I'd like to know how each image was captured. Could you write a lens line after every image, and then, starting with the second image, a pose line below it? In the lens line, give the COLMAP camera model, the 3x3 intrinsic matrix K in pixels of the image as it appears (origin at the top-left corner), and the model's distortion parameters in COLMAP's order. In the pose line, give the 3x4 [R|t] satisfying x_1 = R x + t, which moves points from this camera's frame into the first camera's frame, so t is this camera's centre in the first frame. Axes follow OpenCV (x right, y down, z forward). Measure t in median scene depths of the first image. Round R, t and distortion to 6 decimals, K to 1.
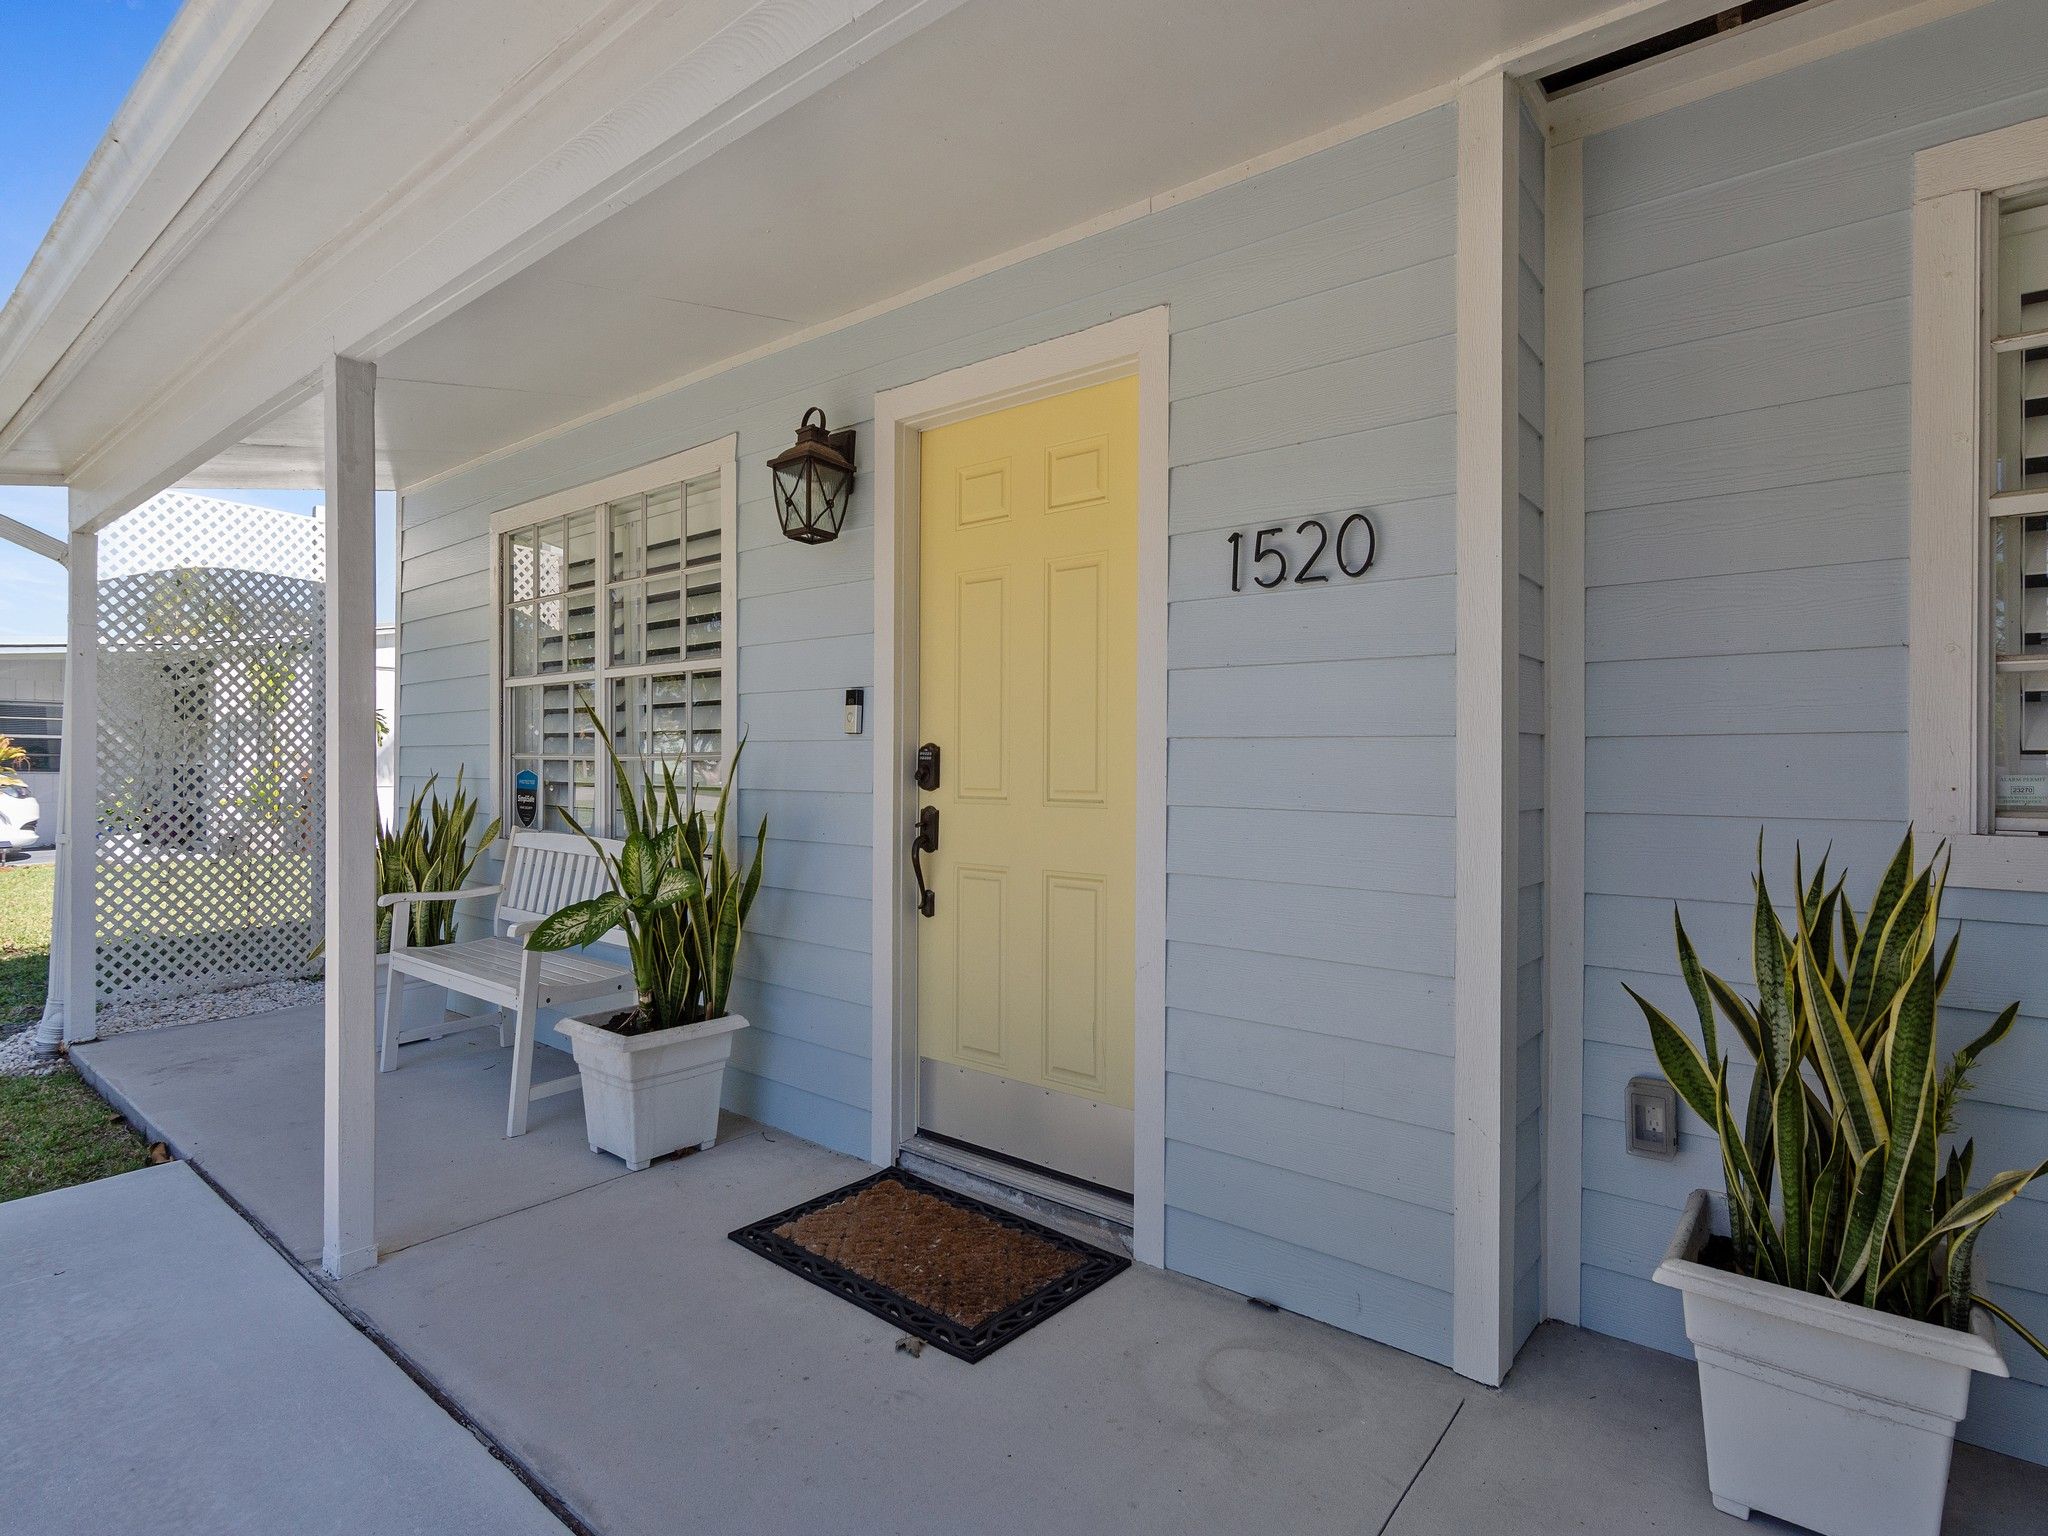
lens RADIAL K [[1041.9, 0, 1024.0], [0, 1041.9, 768.0], [0, 0, 1]] dist [-0.002692, -0.001240]
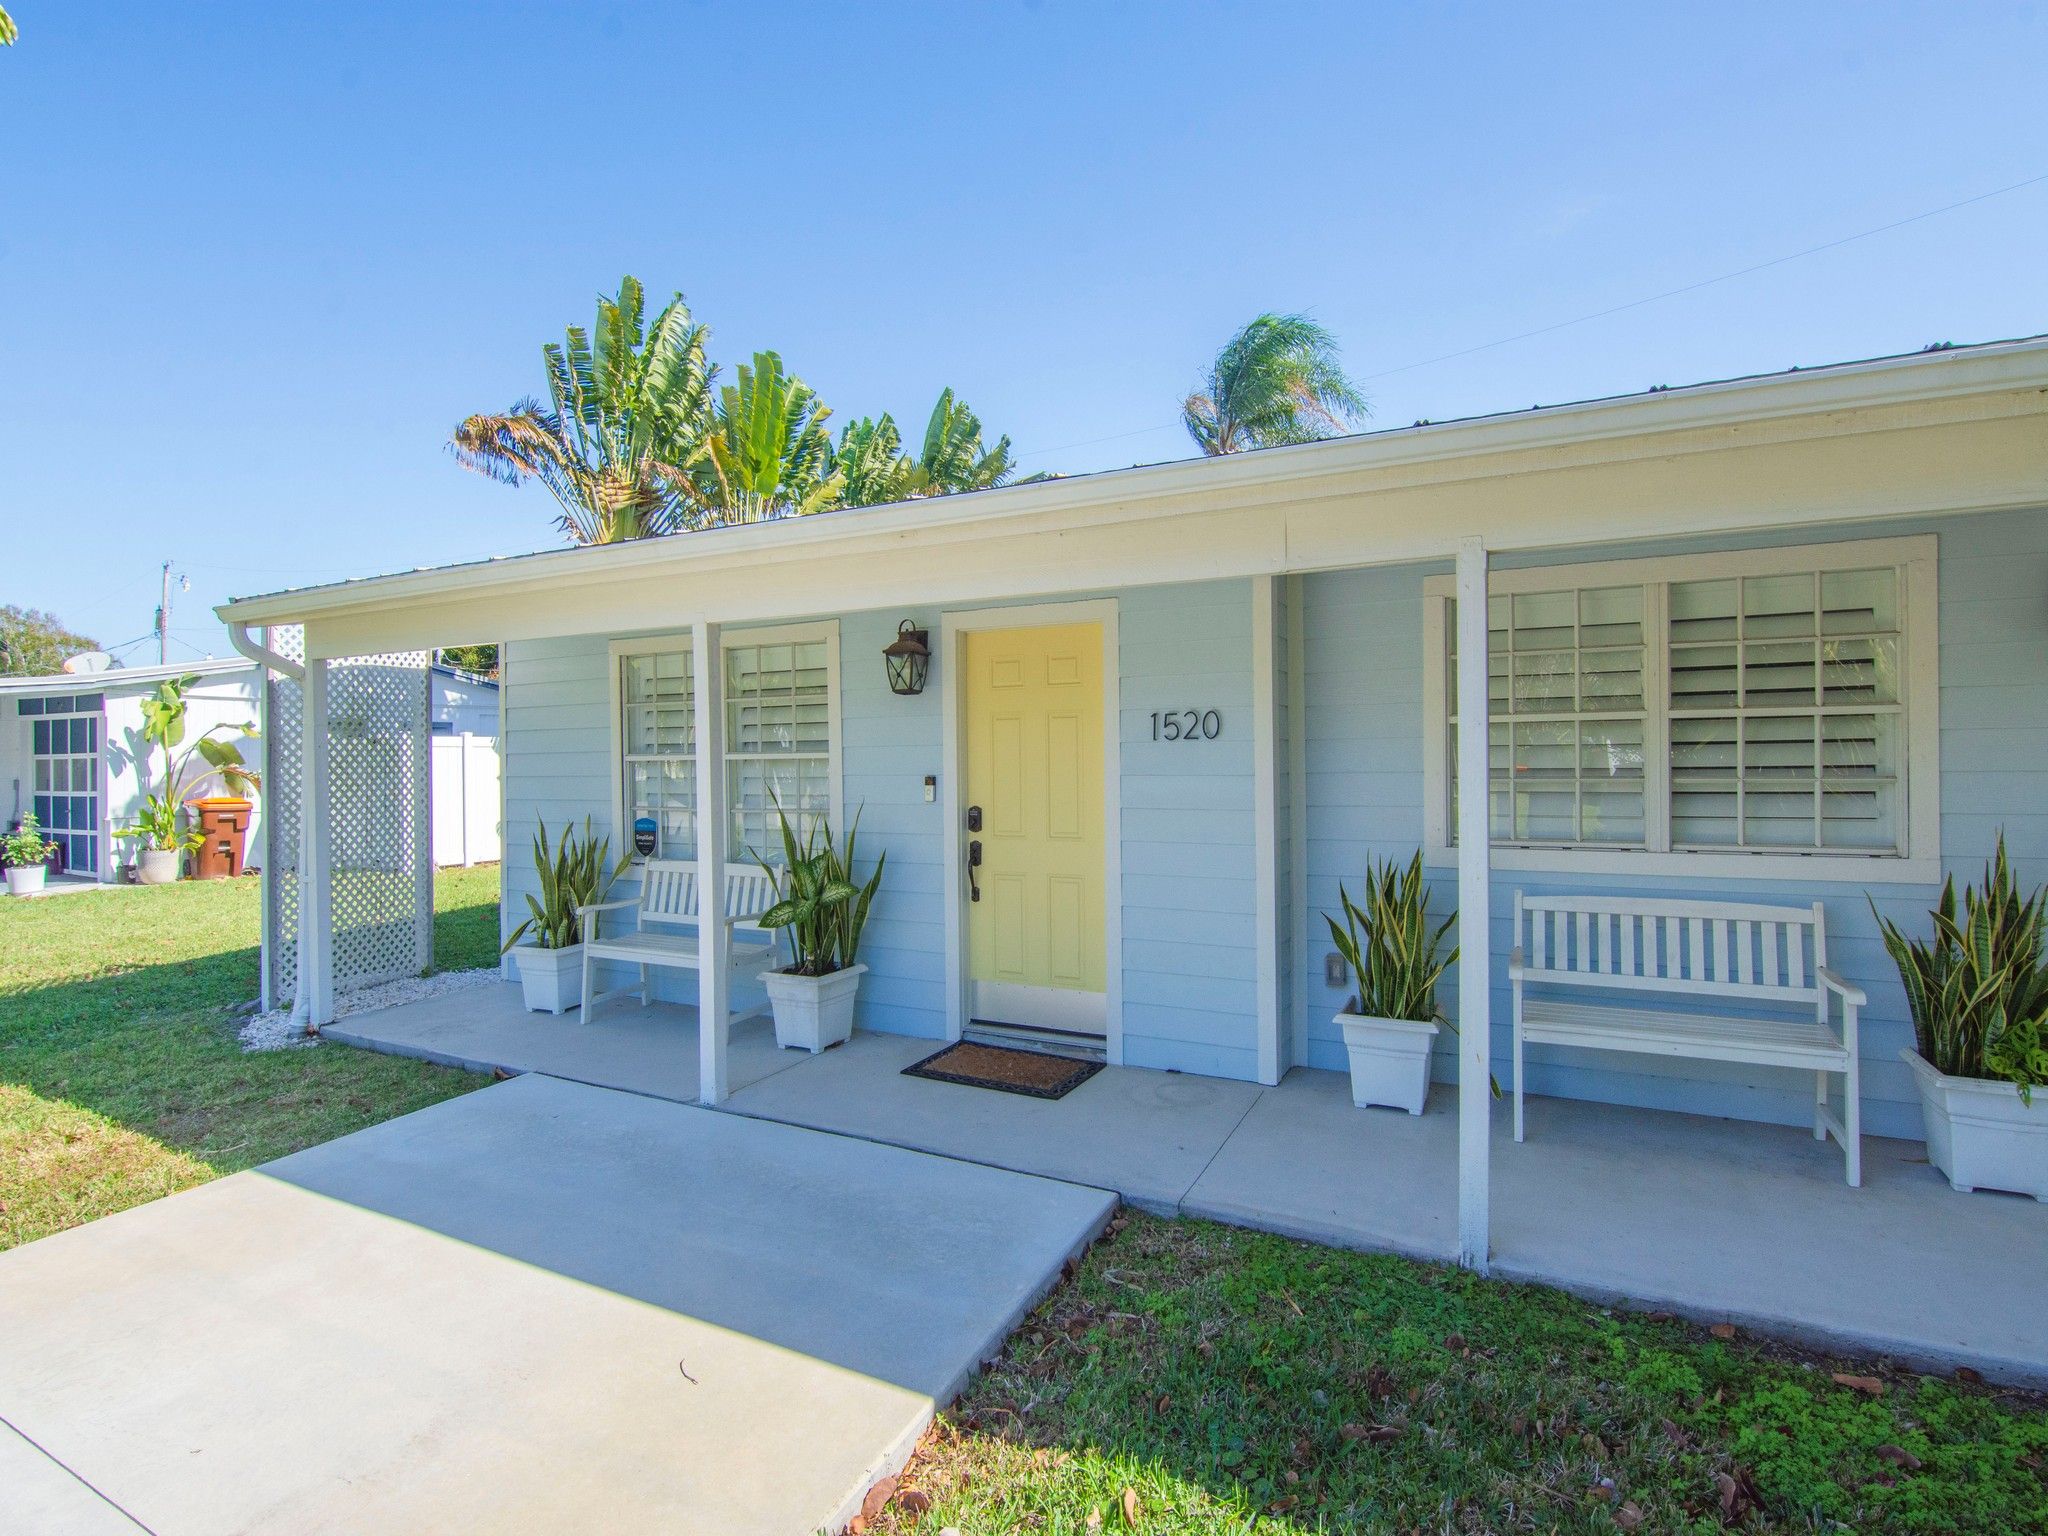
lens RADIAL K [[1007.2, 0, 1024.0], [0, 1007.2, 768.0], [0, 0, 1]] dist [-0.003645, -0.000672]
pose [[0.974810, -0.020330, 0.222108, -0.438378], [0.018311, 0.999770, 0.011147, -0.119760], [-0.222283, -0.006799, 0.974958, -0.805045]]
